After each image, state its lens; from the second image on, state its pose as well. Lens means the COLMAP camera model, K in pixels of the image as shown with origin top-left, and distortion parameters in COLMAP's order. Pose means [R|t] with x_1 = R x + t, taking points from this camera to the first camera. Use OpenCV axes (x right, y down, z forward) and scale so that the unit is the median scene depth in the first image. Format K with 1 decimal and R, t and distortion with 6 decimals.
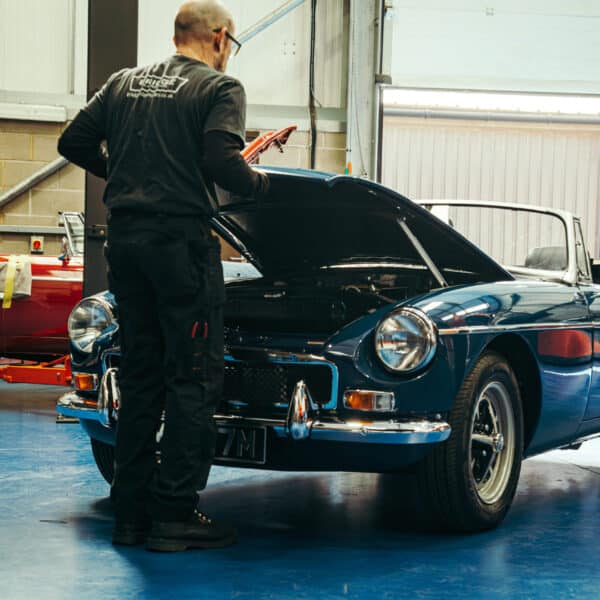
lens RADIAL K [[1331.9, 0, 300.0], [0, 1331.9, 300.0], [0, 0, 1]] dist [0.125271, 0.334426]
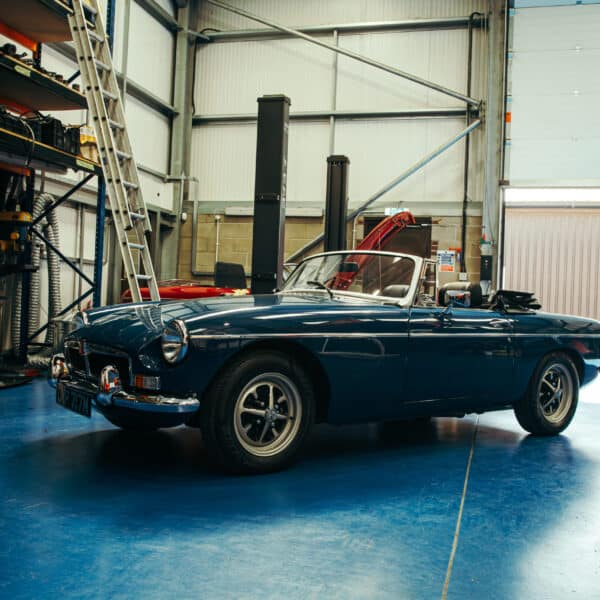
lens RADIAL K [[712.6, 0, 300.0], [0, 712.6, 300.0], [0, 0, 1]] dist [-0.077150, 0.017595]
pose [[0.917455, 0.005895, -0.397796, 0.449178], [-0.015005, 0.999692, -0.019792, -0.002987], [0.397557, 0.024127, 0.917260, 0.282434]]
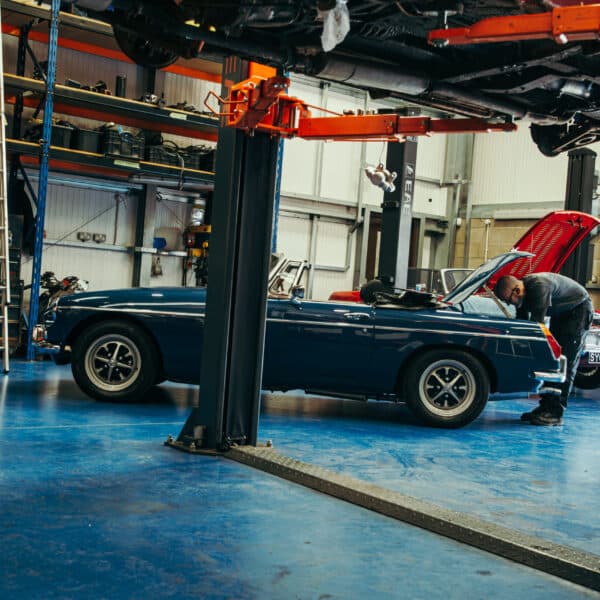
lens RADIAL K [[890.7, 0, 300.0], [0, 890.7, 300.0], [0, 0, 1]] dist [-0.000770, -0.001891]
pose [[0.480780, 0.010277, -0.876781, 1.459230], [-0.059161, 0.998033, -0.020743, 0.015221], [0.874843, 0.061844, 0.480442, 0.523458]]
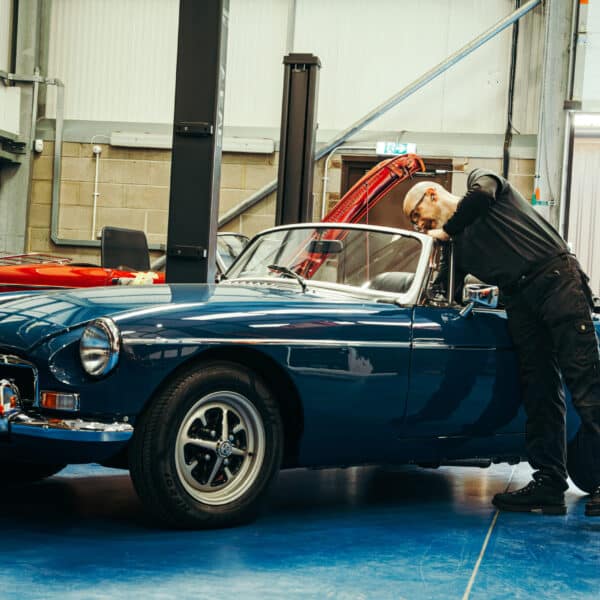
lens RADIAL K [[1298.2, 0, 300.0], [0, 1298.2, 300.0], [0, 0, 1]] dist [0.145036, -0.010016]
pose [[0.941138, 0.025835, -0.337035, 0.515593], [-0.032113, 0.999399, -0.013065, -0.000672], [0.336495, 0.023119, 0.941401, 0.032957]]
